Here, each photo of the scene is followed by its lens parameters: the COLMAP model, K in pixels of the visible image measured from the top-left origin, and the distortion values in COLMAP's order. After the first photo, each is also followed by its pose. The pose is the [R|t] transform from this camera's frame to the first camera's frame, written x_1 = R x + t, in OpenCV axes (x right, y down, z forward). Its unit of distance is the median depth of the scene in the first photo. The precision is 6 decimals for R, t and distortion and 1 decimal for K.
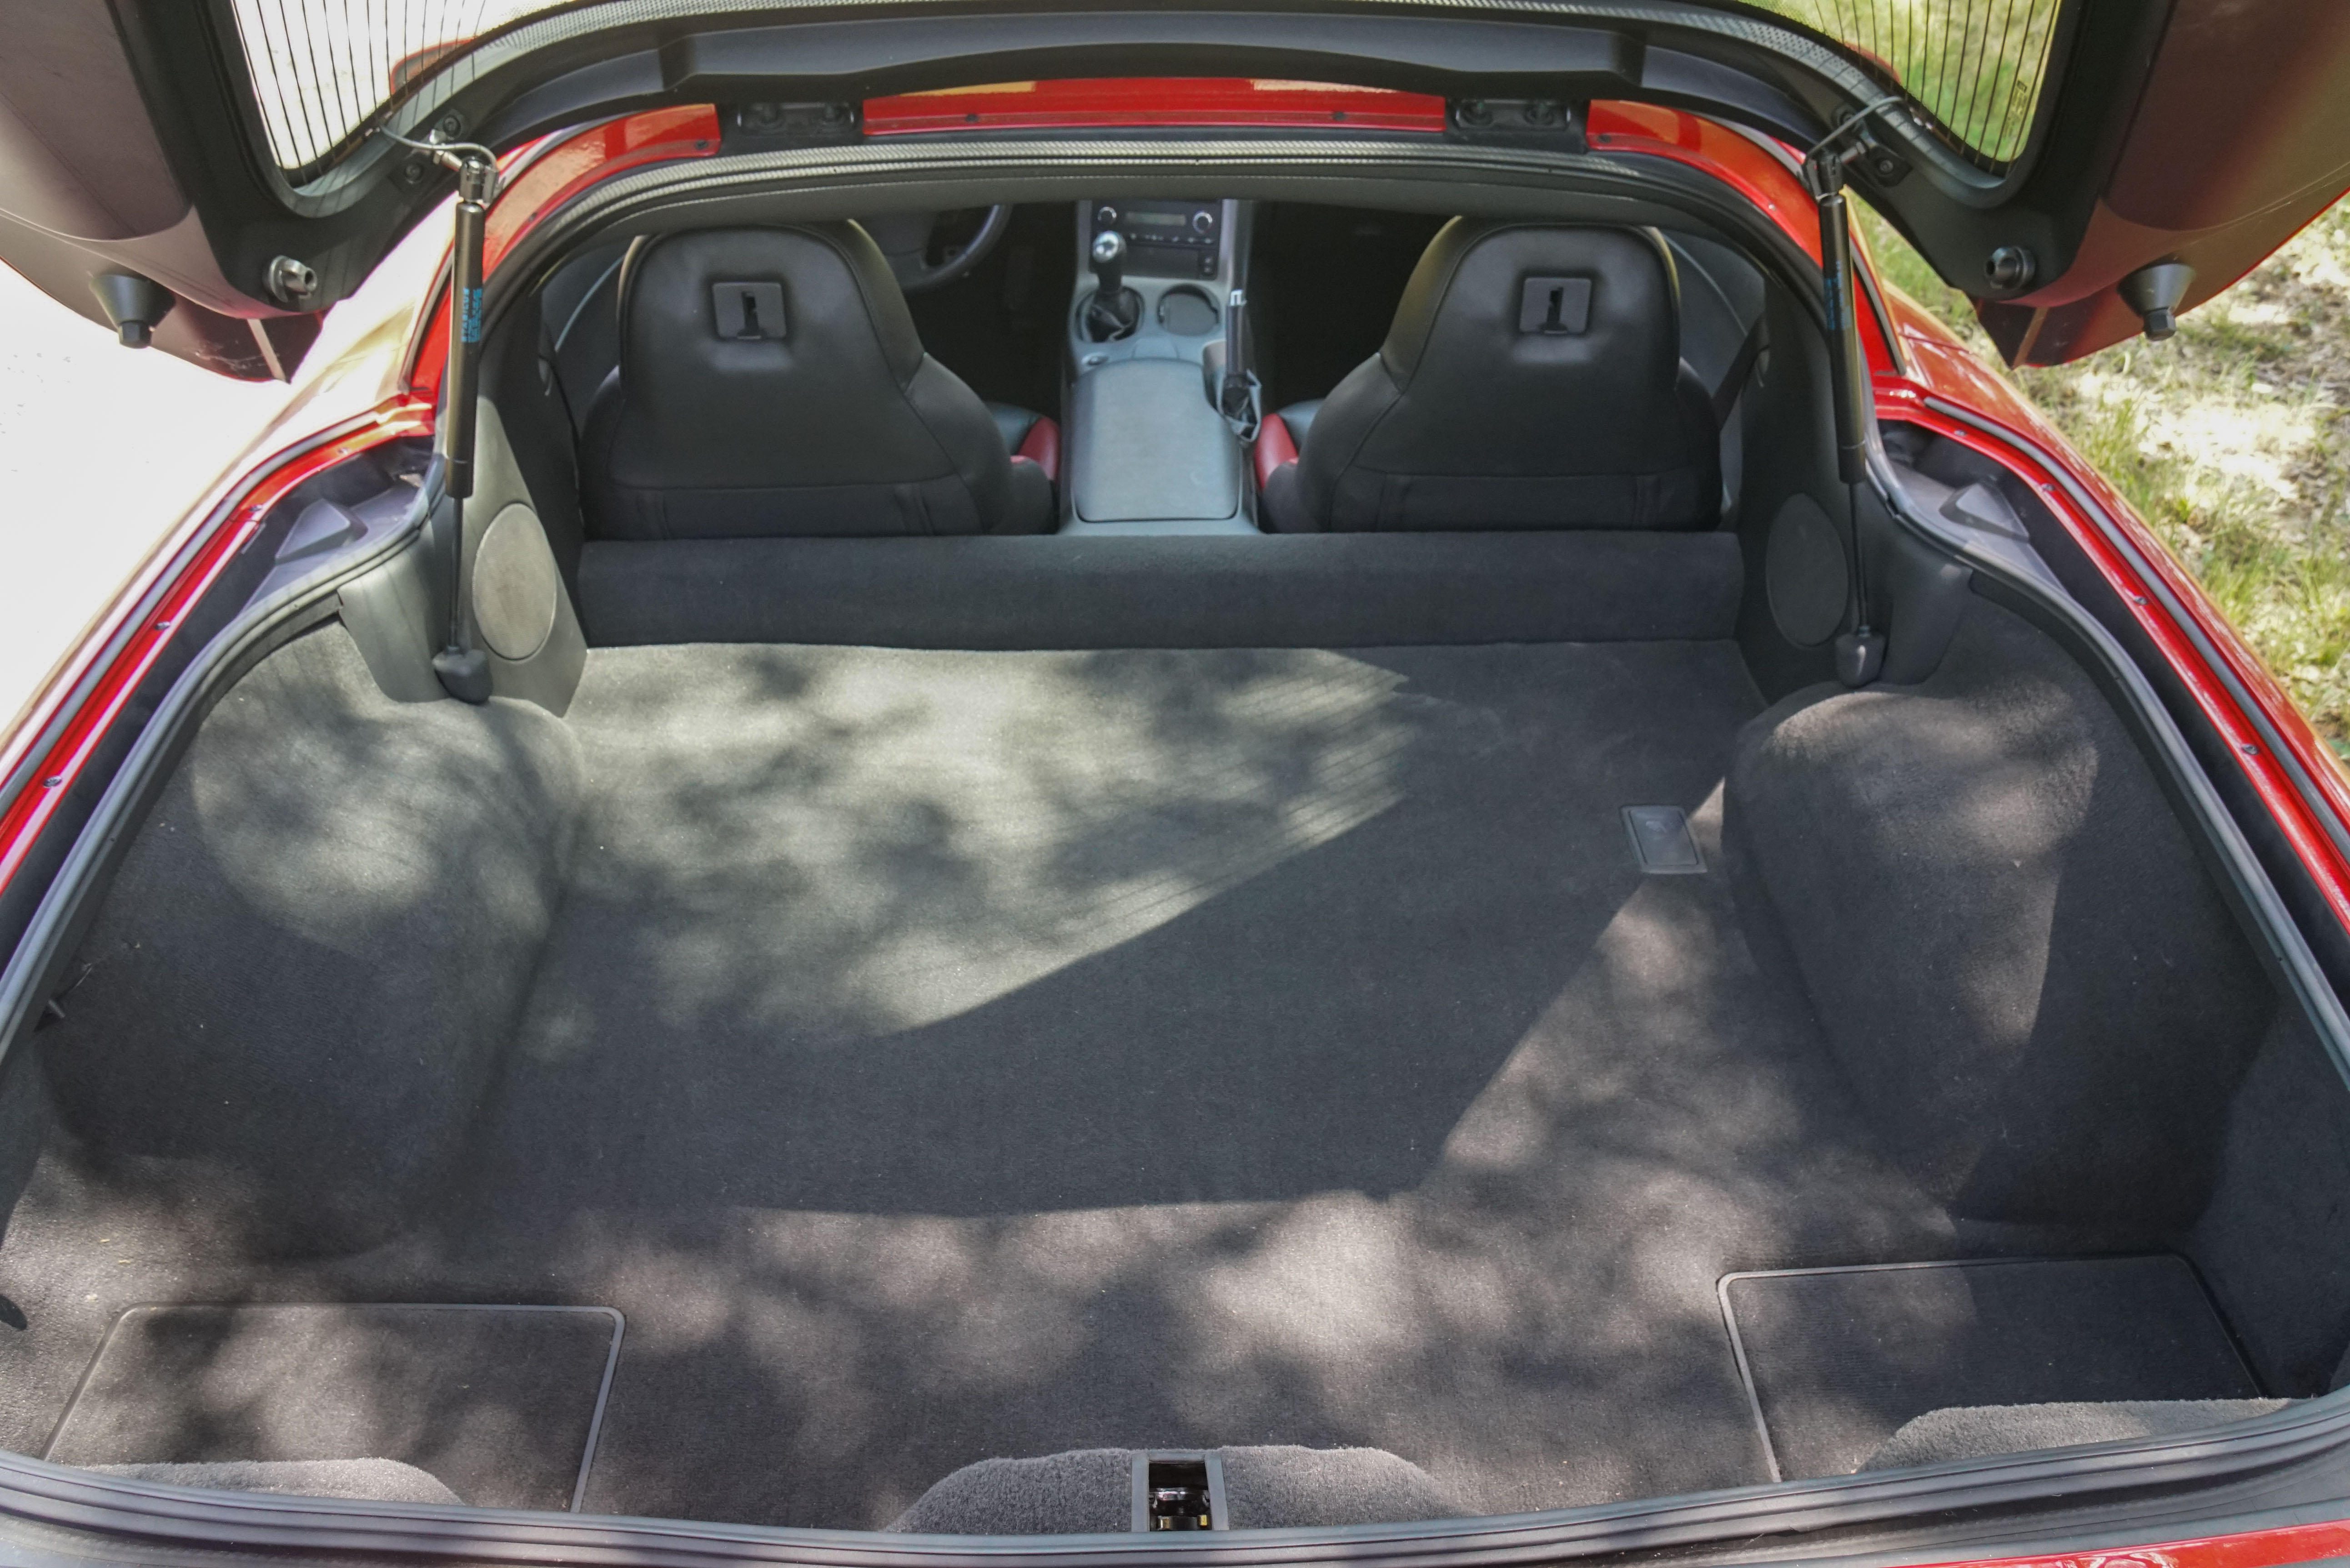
lens RADIAL K [[1656.1, 0, 1191.9], [0, 1656.1, 783.7], [0, 0, 1]] dist [-0.133719, 0.102998]
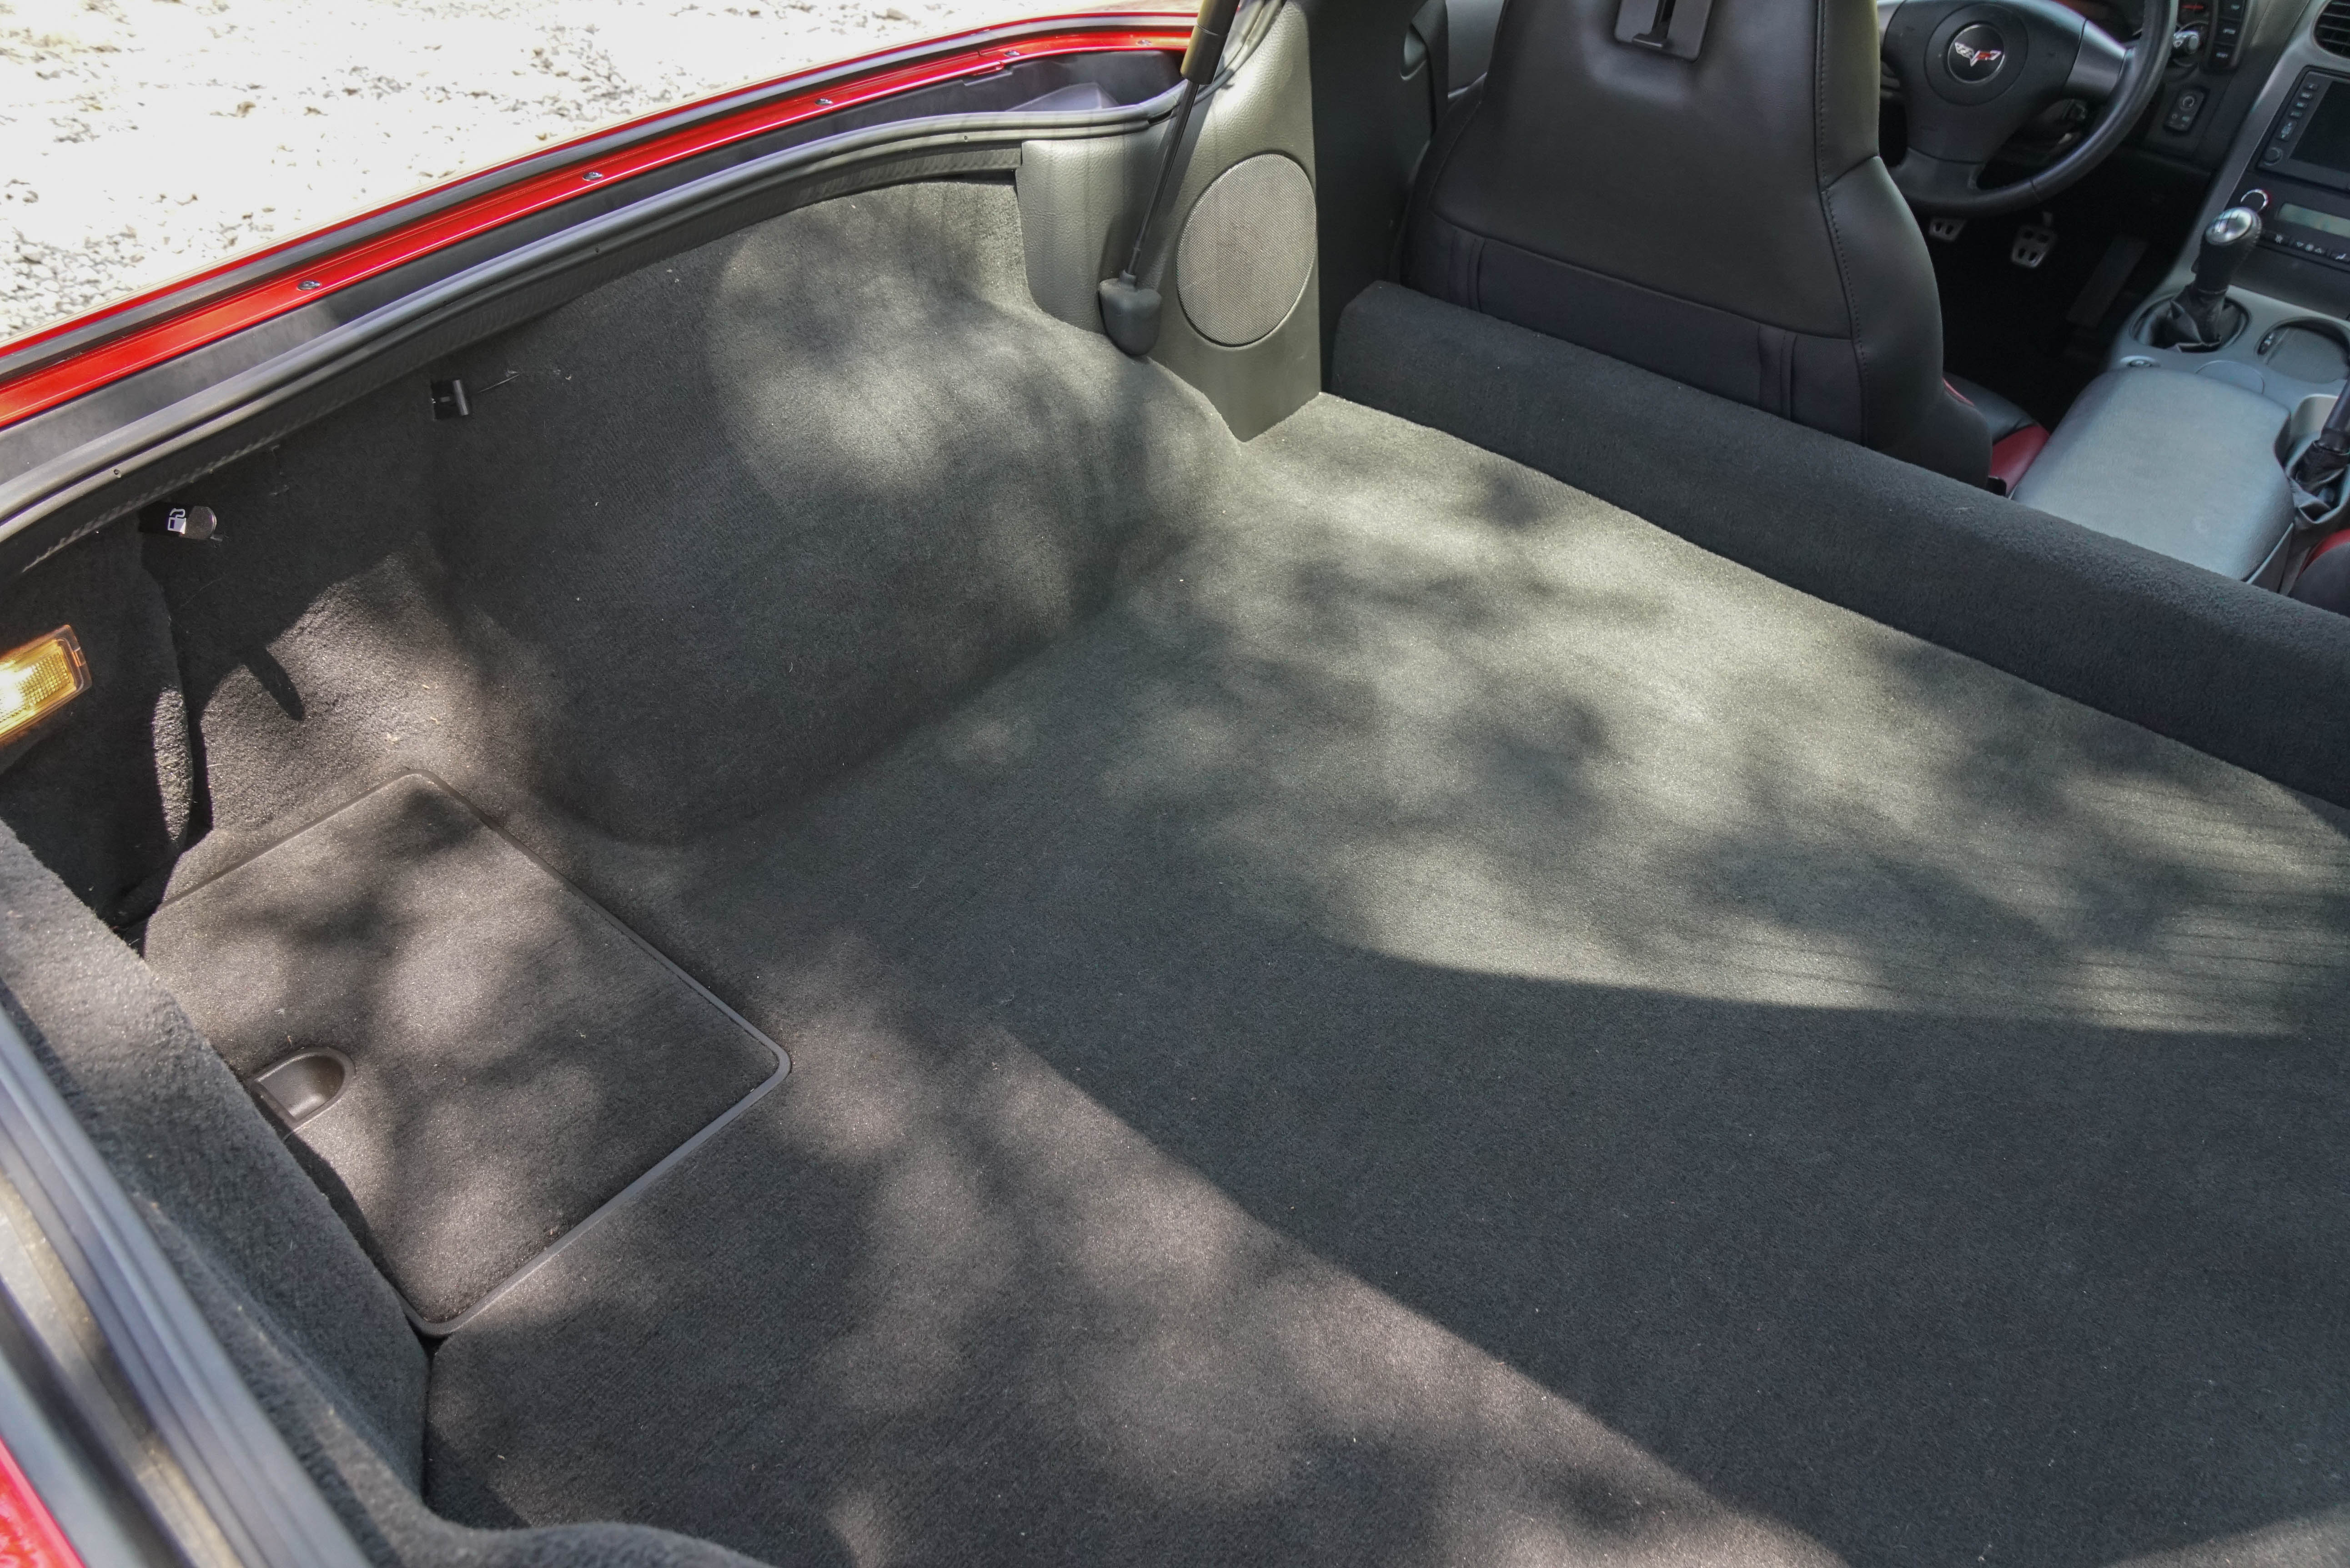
lens RADIAL K [[1656.1, 0, 1197.9], [0, 1656.1, 784.8], [0, 0, 1]] dist [-0.133719, 0.102998]
pose [[0.765885, 0.425122, -0.482381, 0.066417], [-0.439334, 0.893788, 0.090156, 0.050870], [0.469474, 0.142877, 0.871310, 0.320695]]
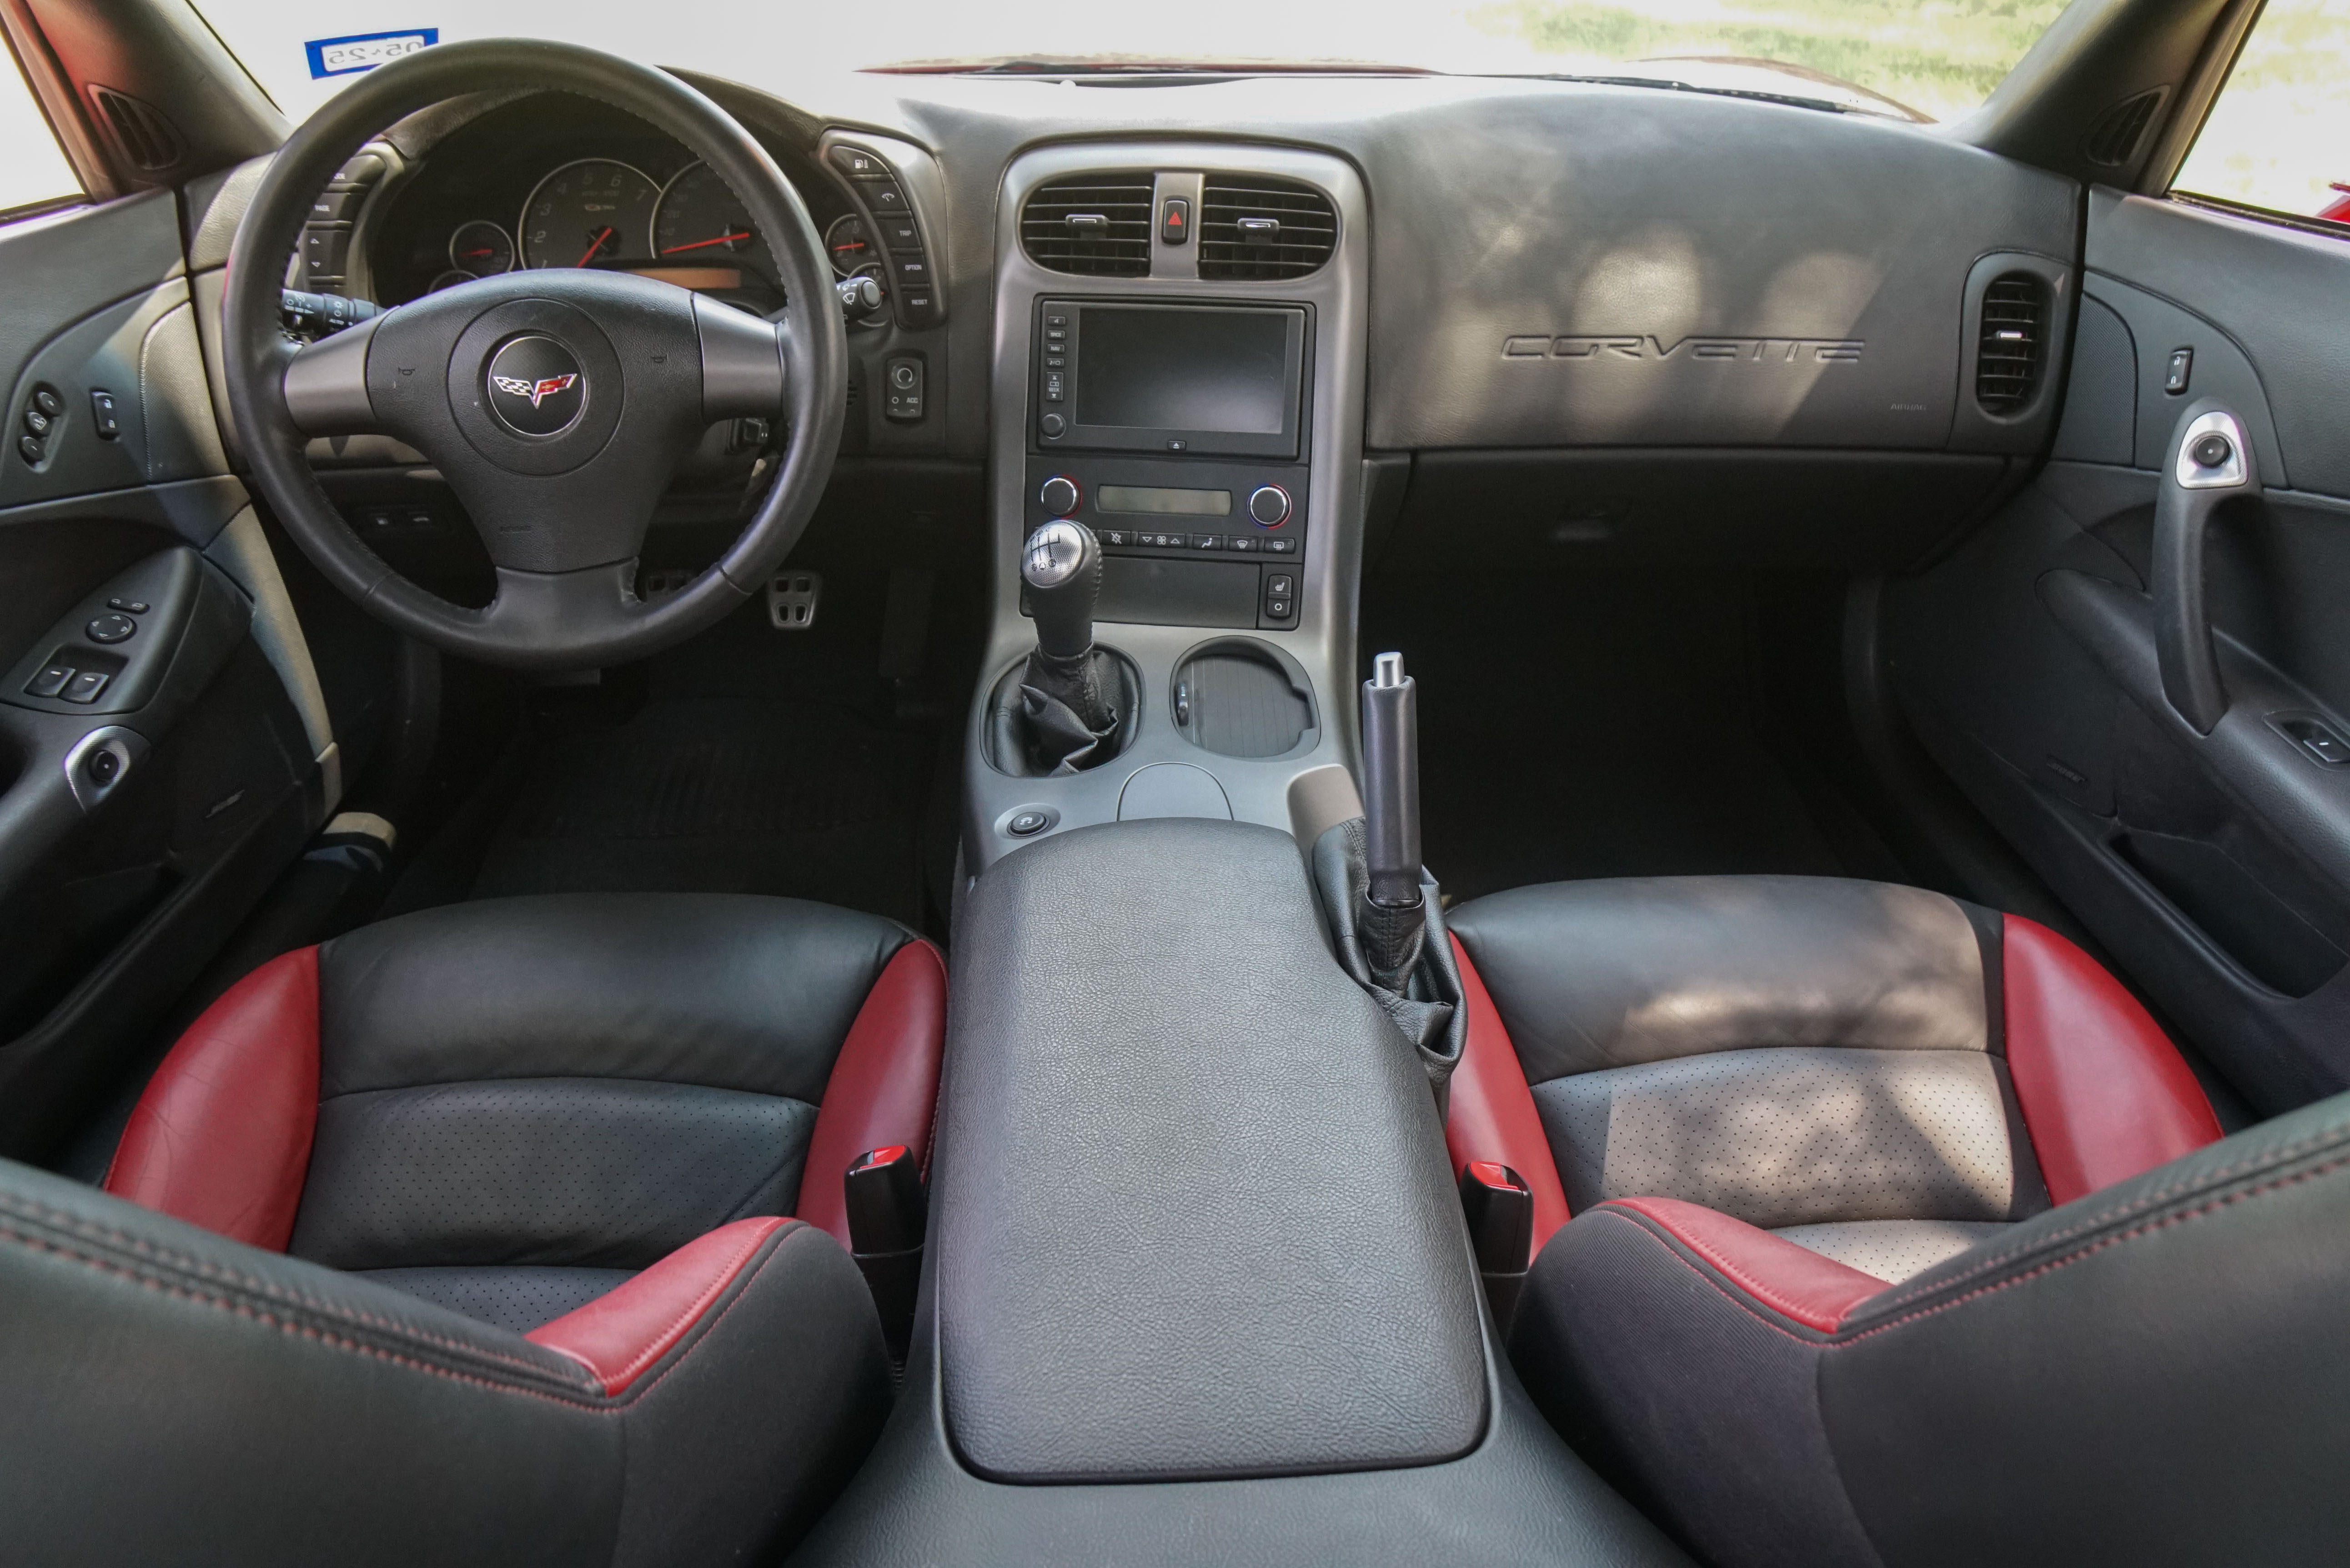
lens RADIAL K [[1656.1, 0, 1184.2], [0, 1656.1, 792.9], [0, 0, 1]] dist [-0.133719, 0.102998]
pose [[0.999857, -0.009163, 0.014203, -0.040193], [0.011870, 0.978870, -0.204139, -0.282753], [-0.012032, 0.204278, 0.978839, 0.932575]]
